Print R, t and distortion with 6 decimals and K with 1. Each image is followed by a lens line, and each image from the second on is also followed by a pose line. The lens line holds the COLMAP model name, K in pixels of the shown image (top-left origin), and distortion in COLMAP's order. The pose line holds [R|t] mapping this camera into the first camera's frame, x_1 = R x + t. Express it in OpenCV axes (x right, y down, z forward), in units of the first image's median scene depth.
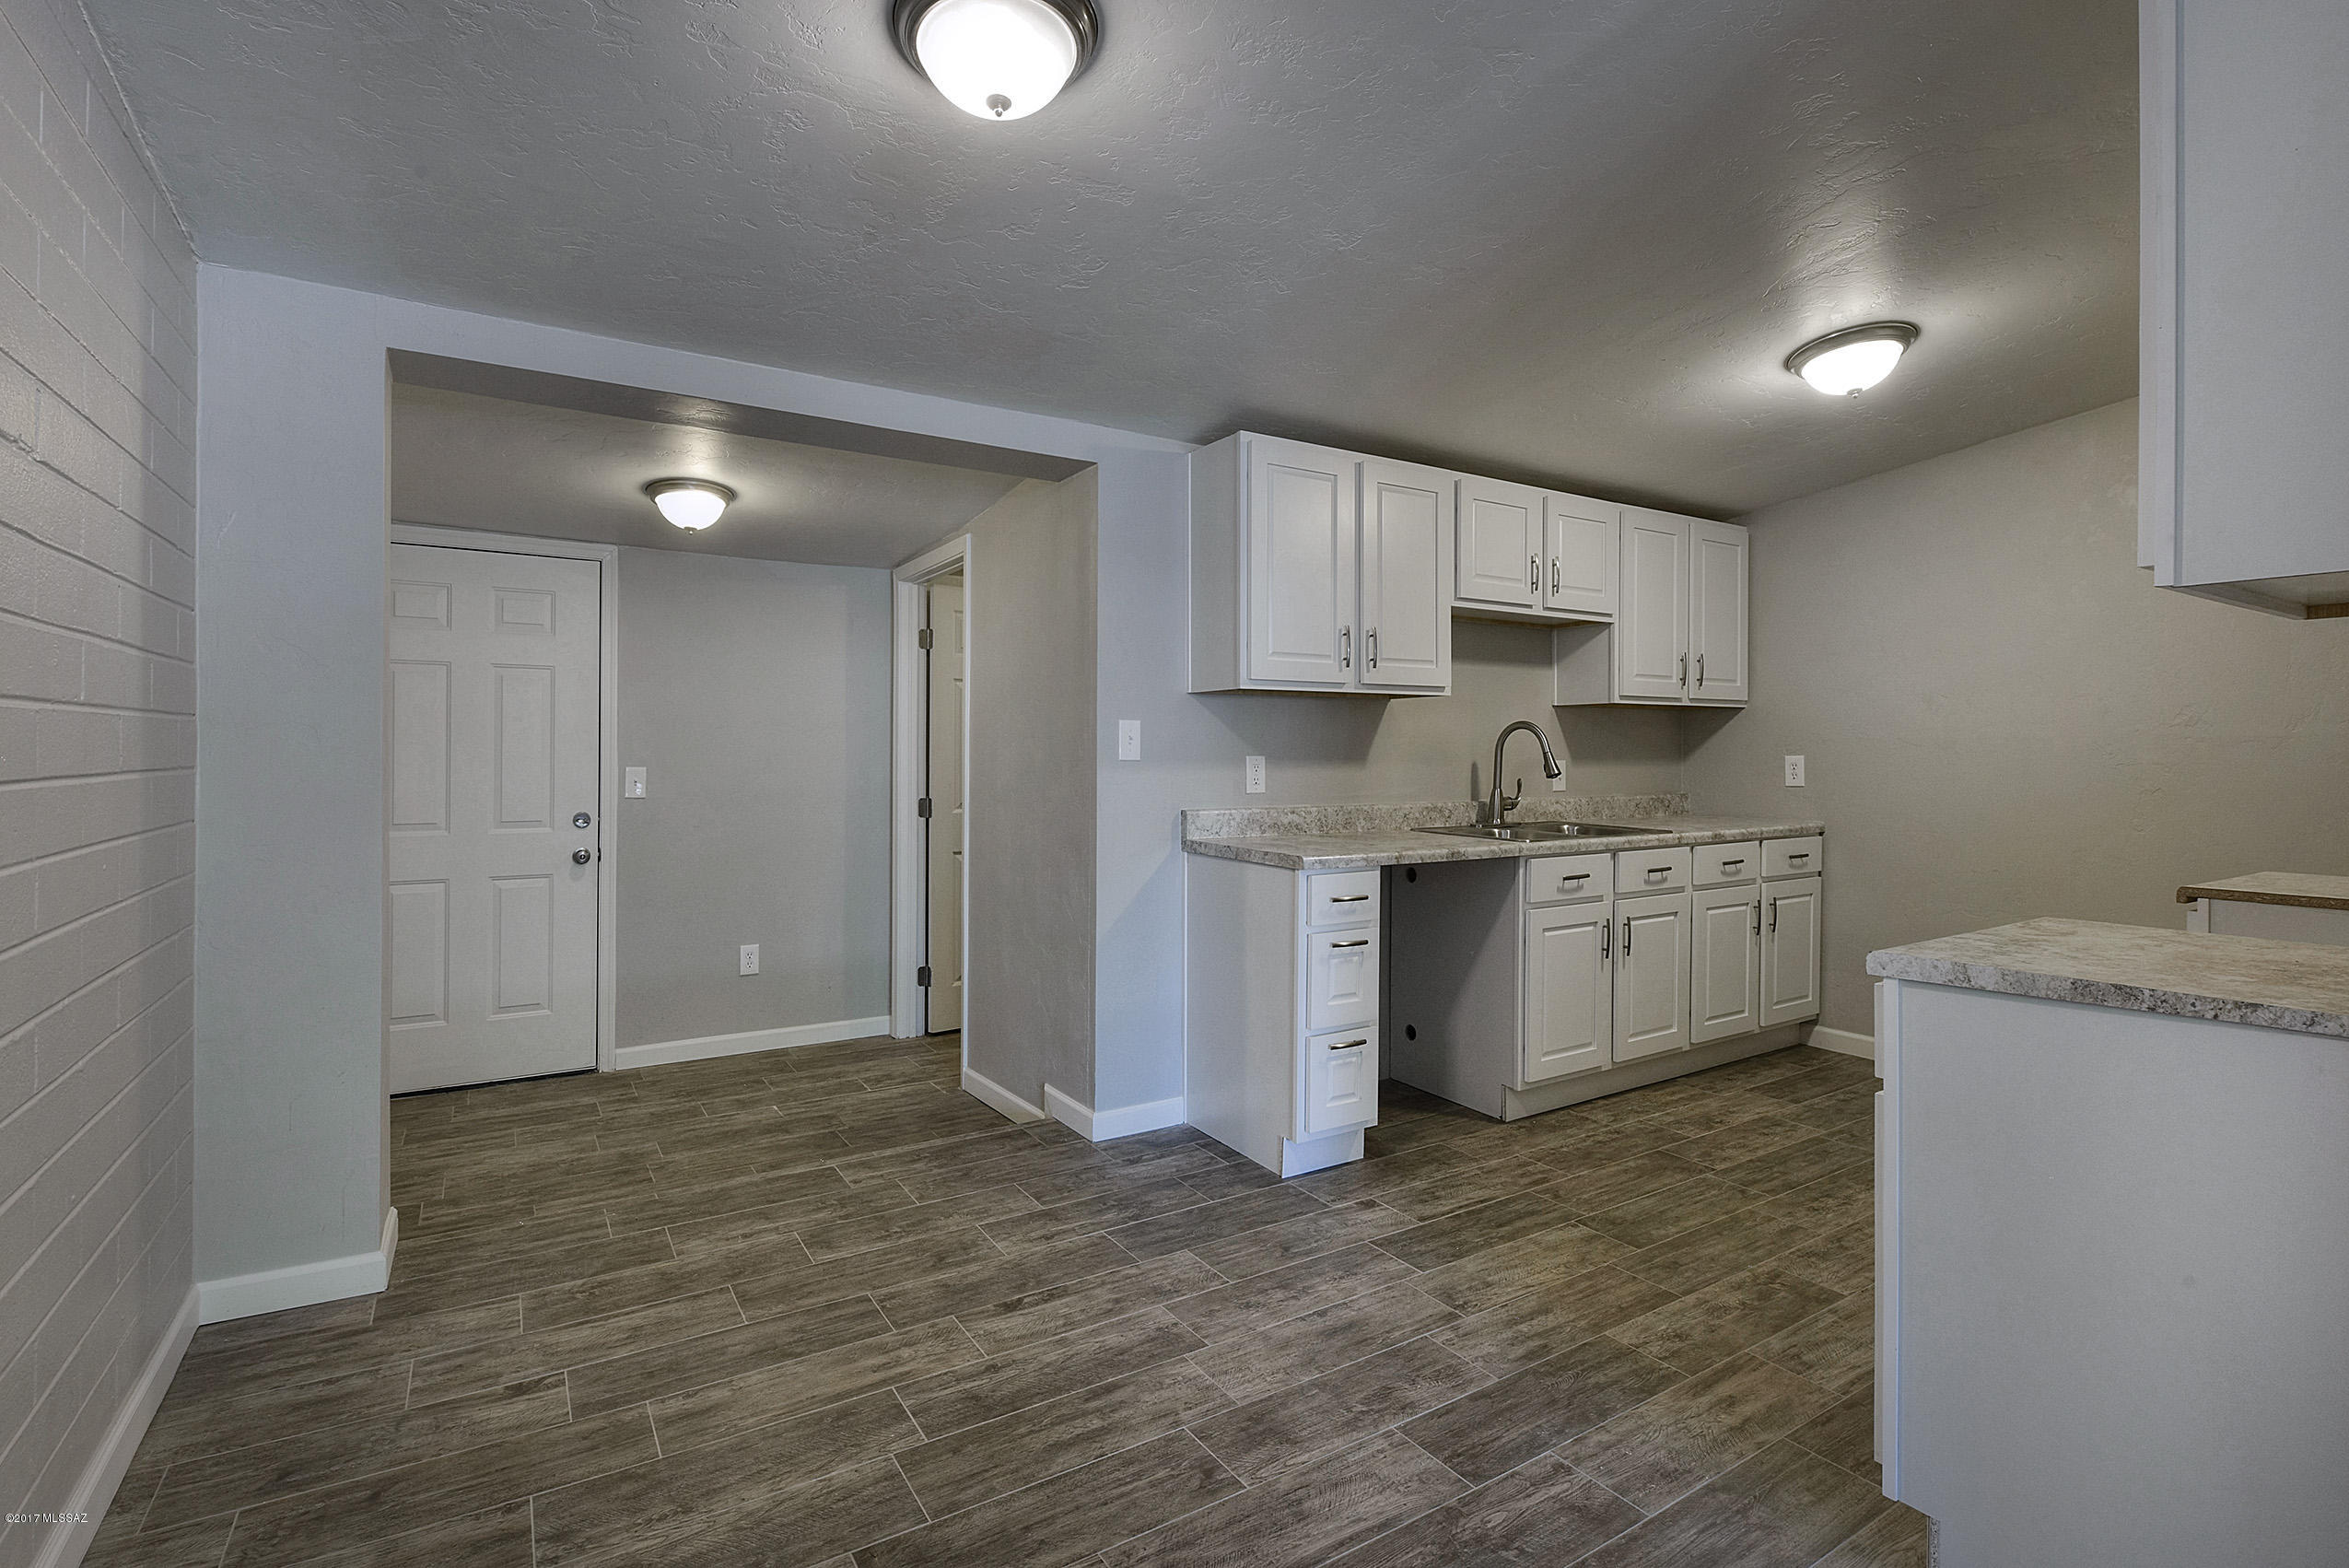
lens RADIAL K [[1076.4, 0, 1172.6], [0, 1076.4, 753.7], [0, 0, 1]] dist [-0.002200, -0.000780]
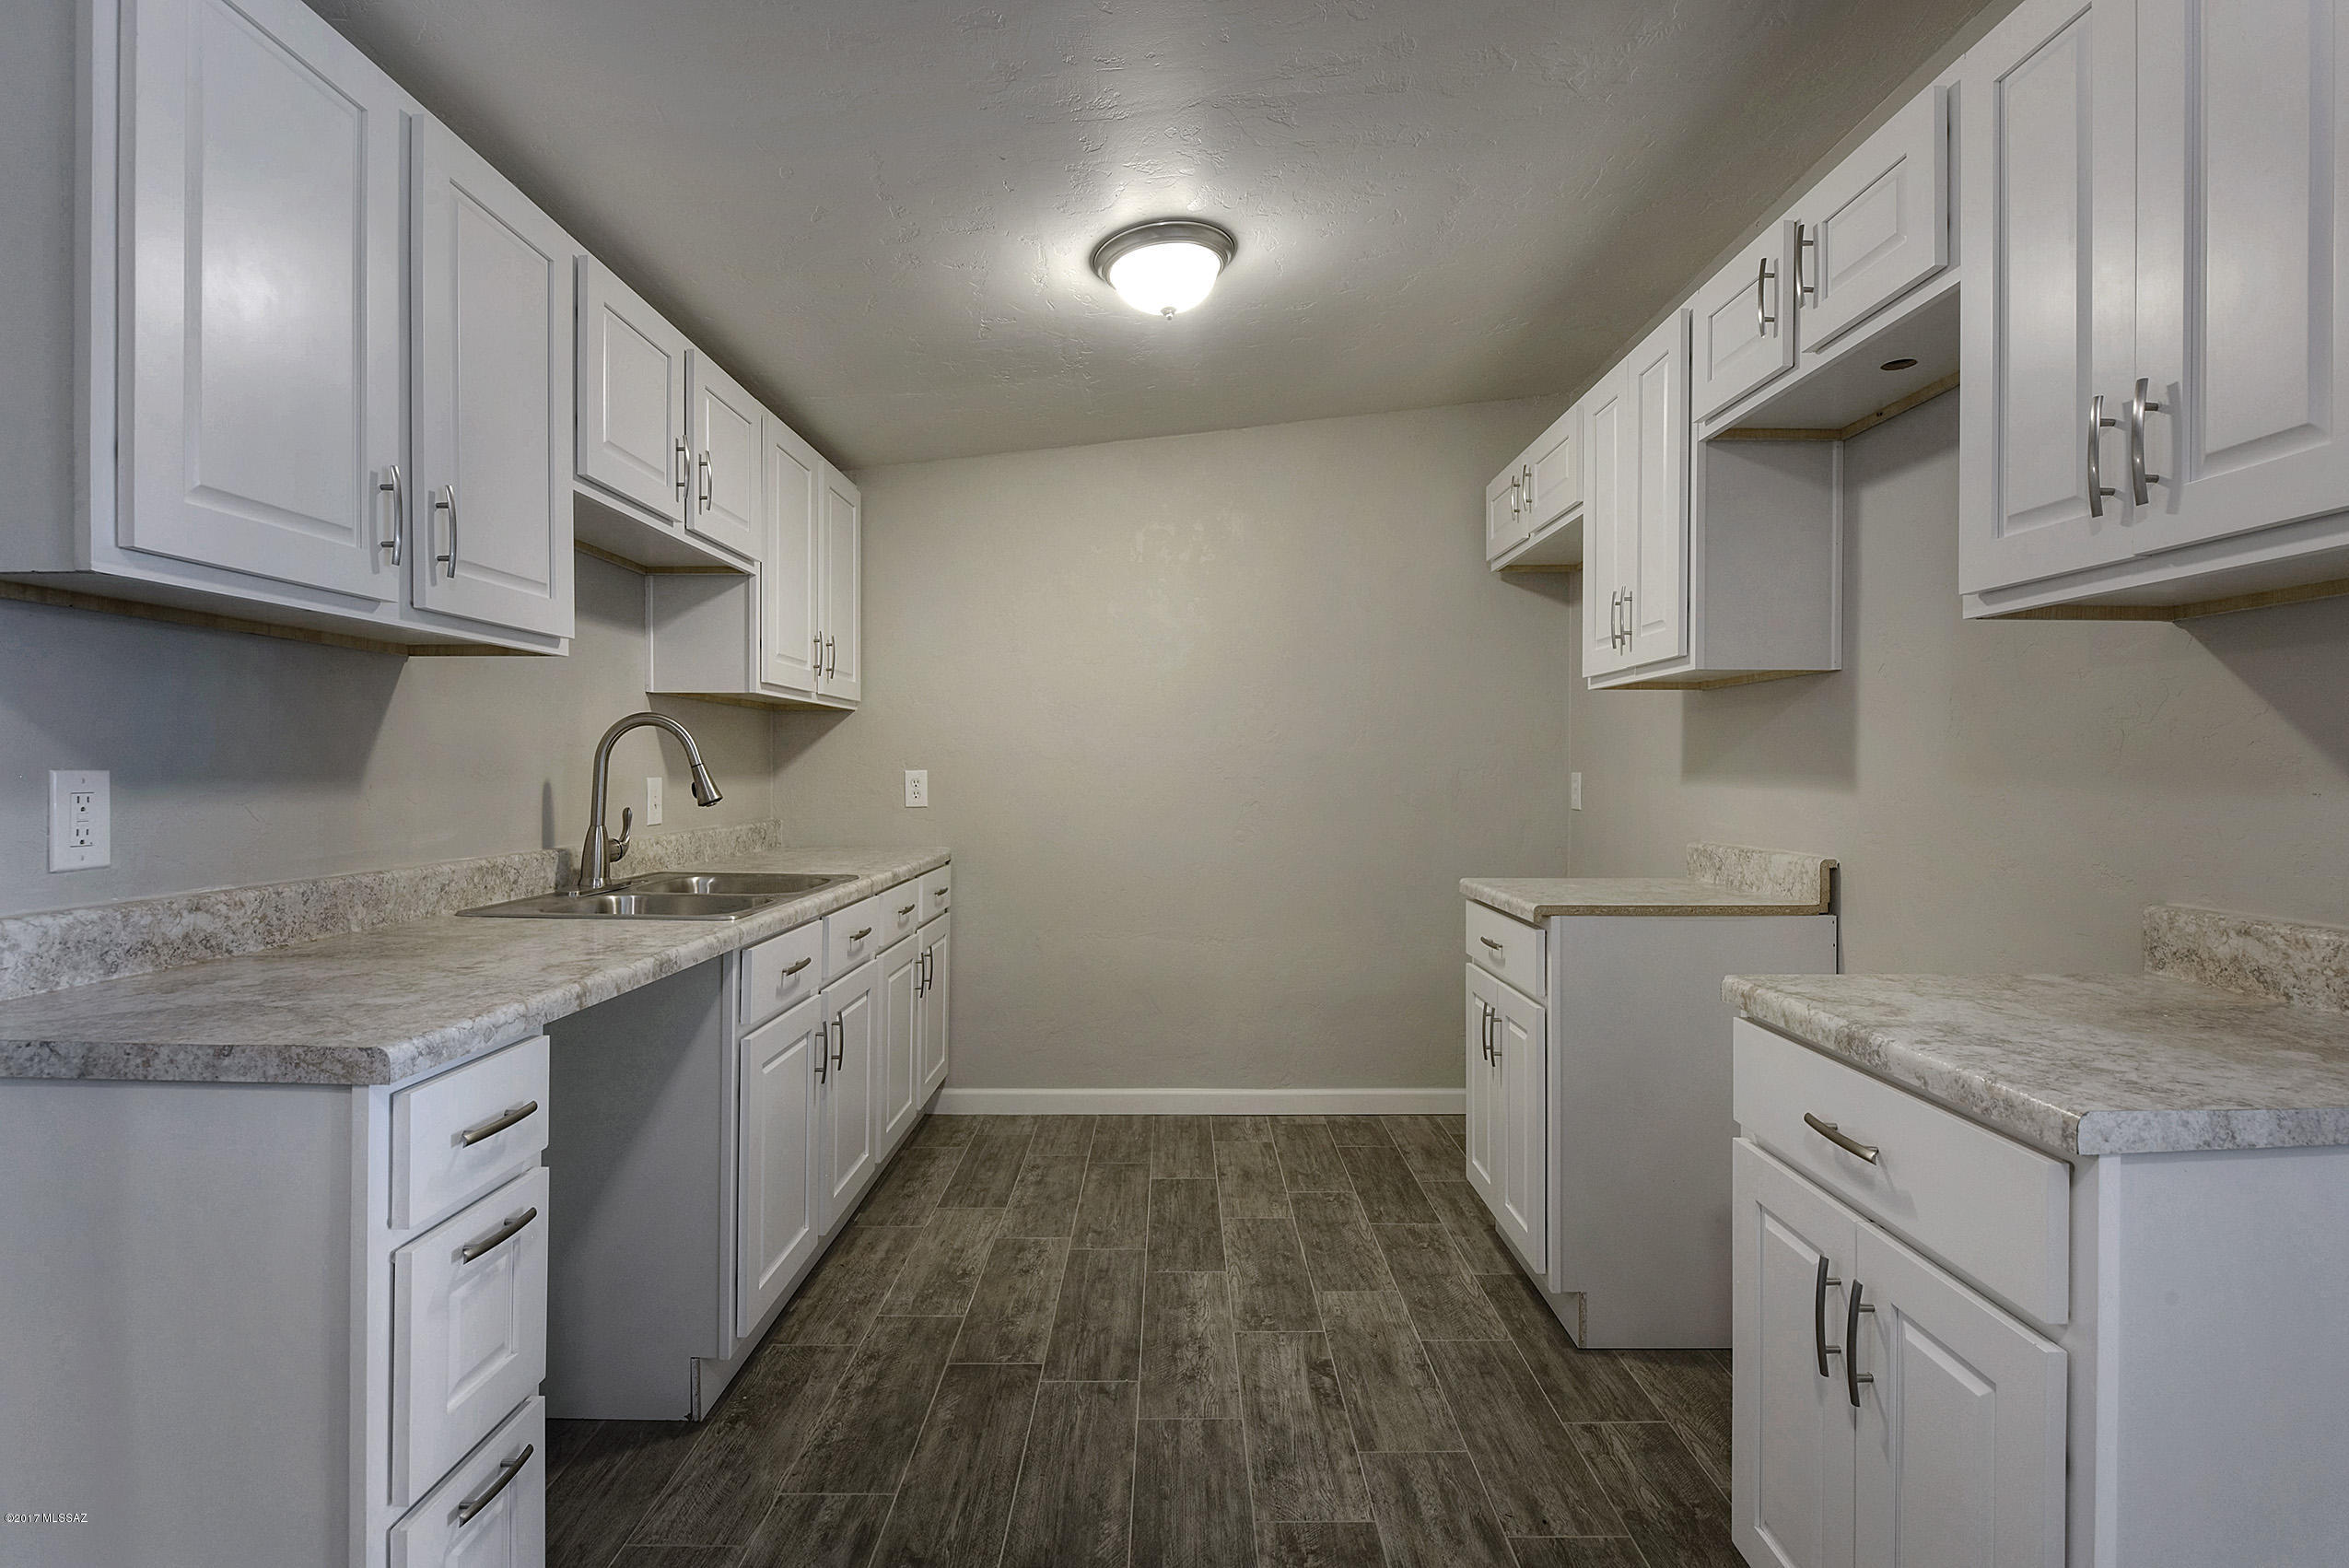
lens RADIAL K [[1080.2, 0, 1146.3], [0, 1080.2, 773.4], [0, 0, 1]] dist [0.002435, -0.010644]
pose [[0.540483, -0.002695, 0.841350, -0.037907], [0.000467, 0.999996, 0.002903, 0.002470], [-0.841355, -0.001176, 0.540482, 0.503431]]
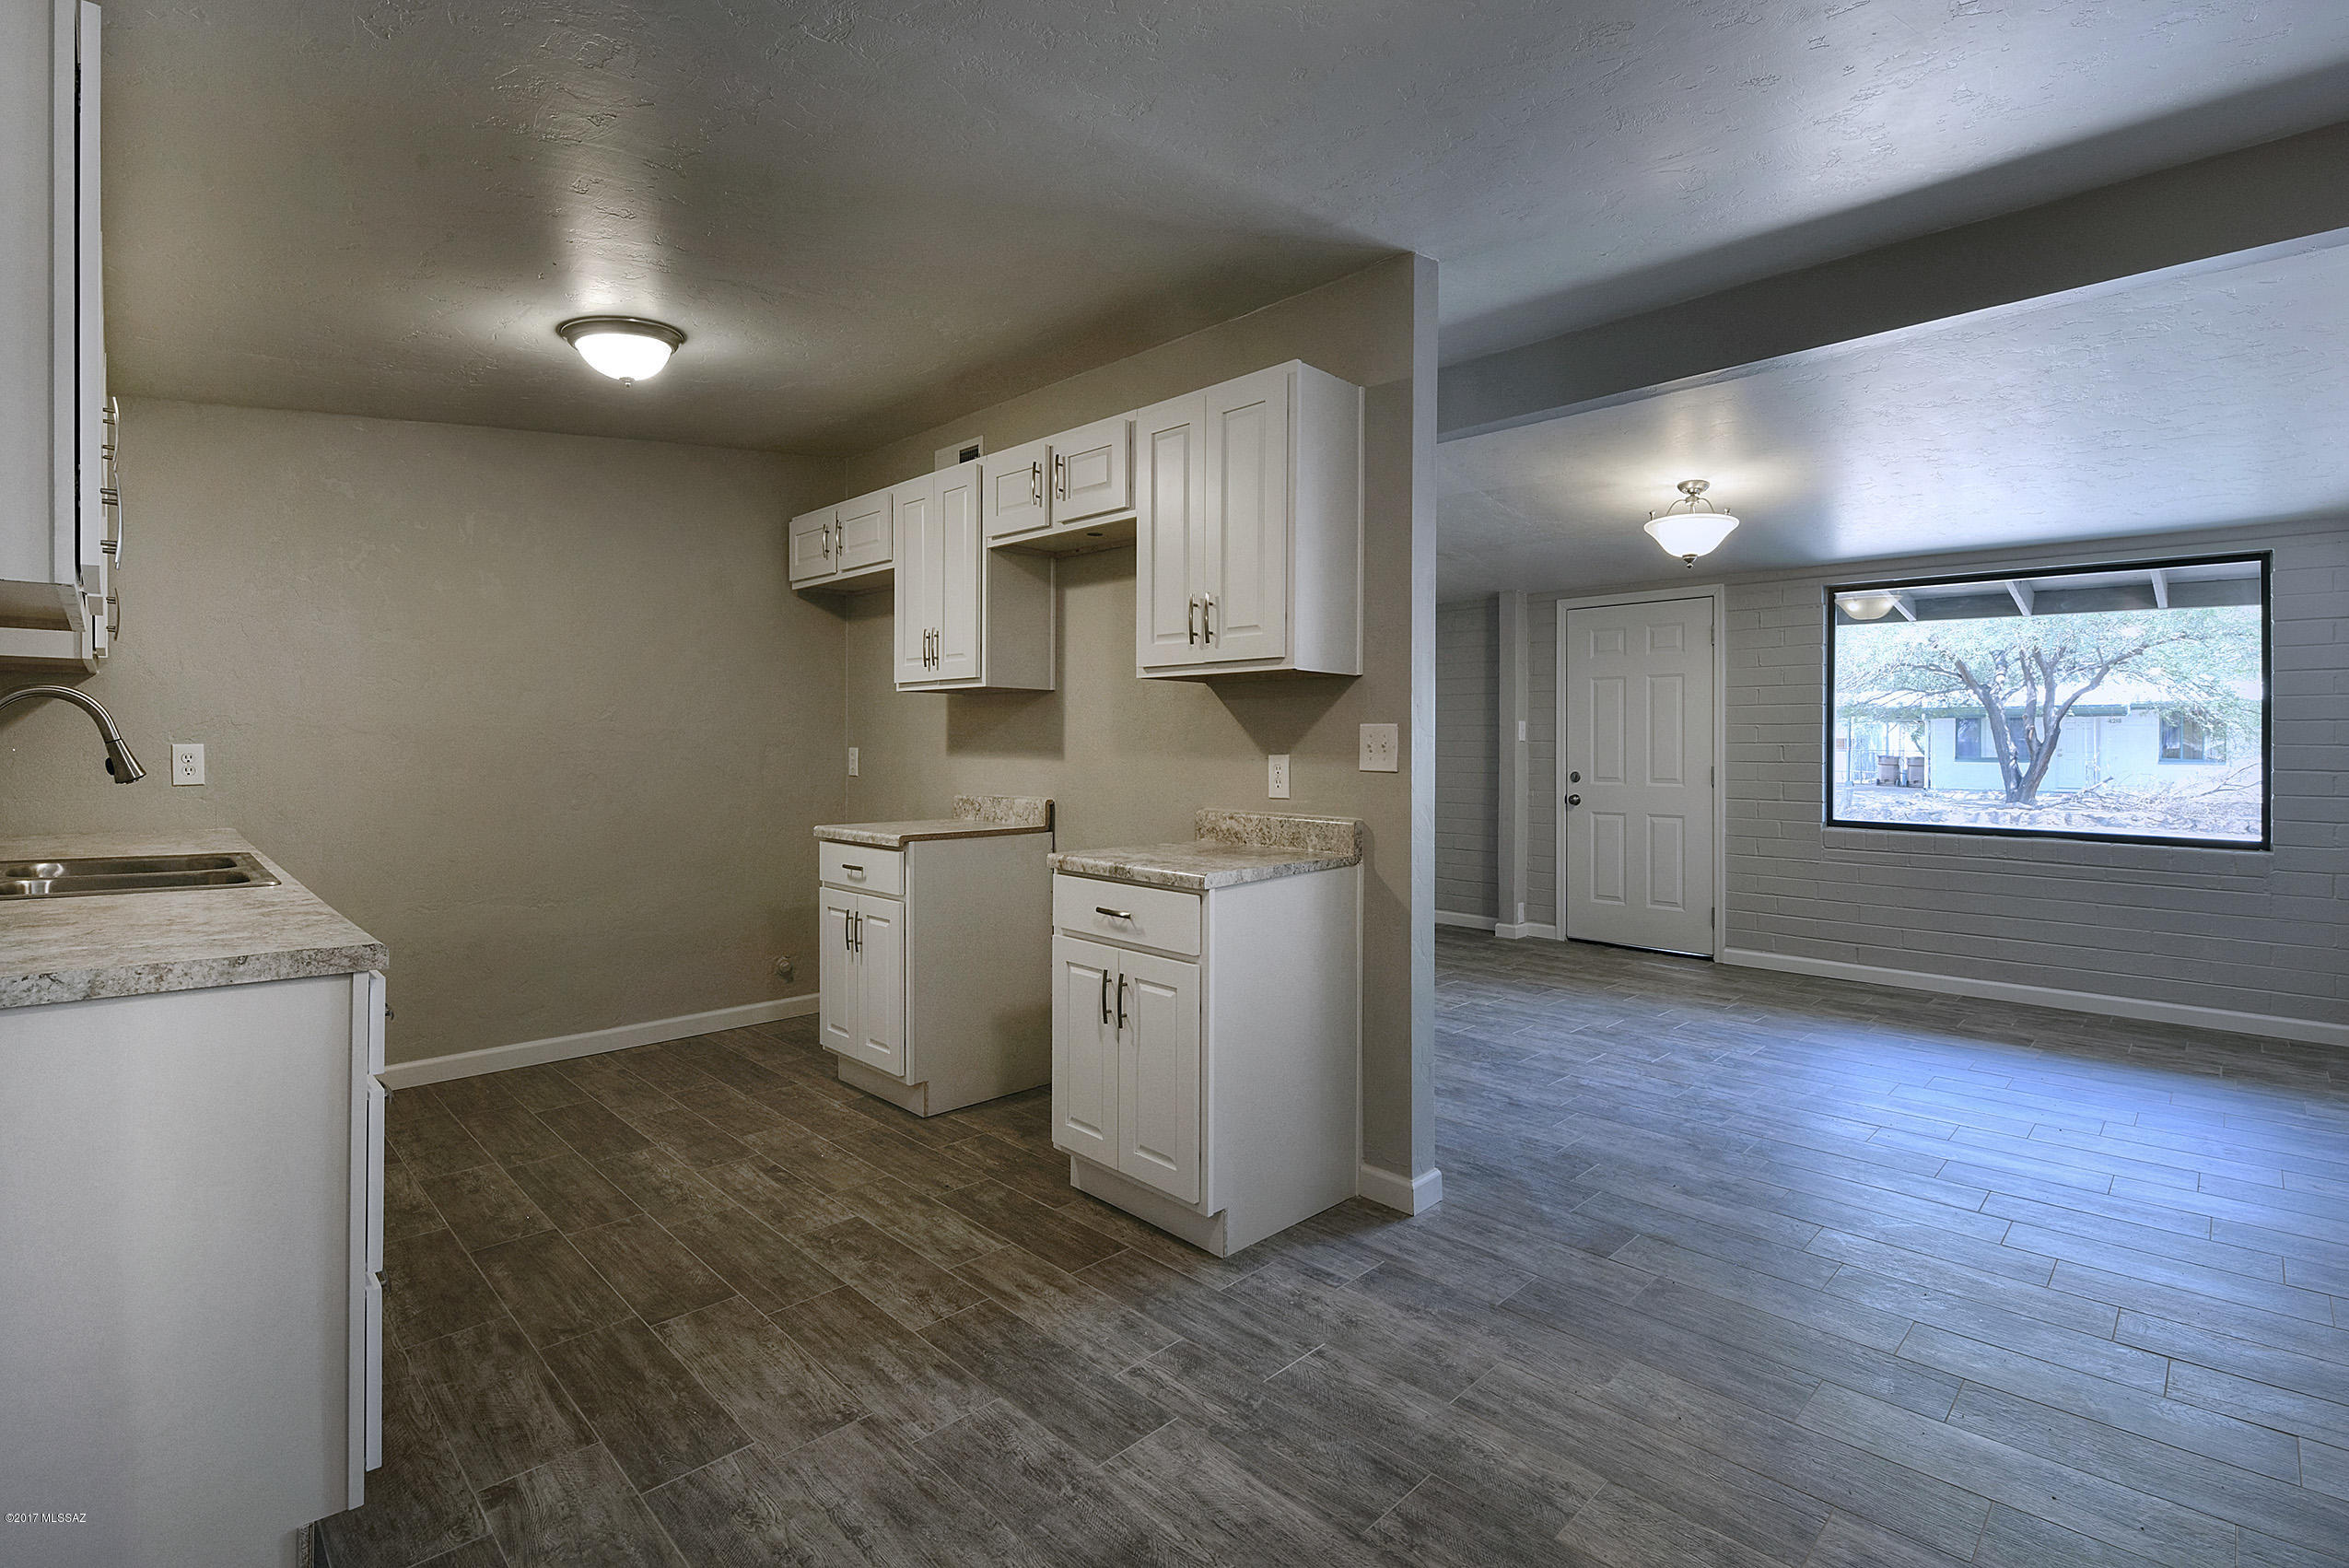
lens RADIAL K [[1120.6, 0, 1179.3], [0, 1120.6, 738.7], [0, 0, 1]] dist [-0.014689, -0.000537]
pose [[-0.231818, 0.004445, 0.972749, -0.420262], [-0.004895, 0.999972, -0.005736, -0.001196], [-0.972747, -0.006091, -0.231790, 0.643205]]
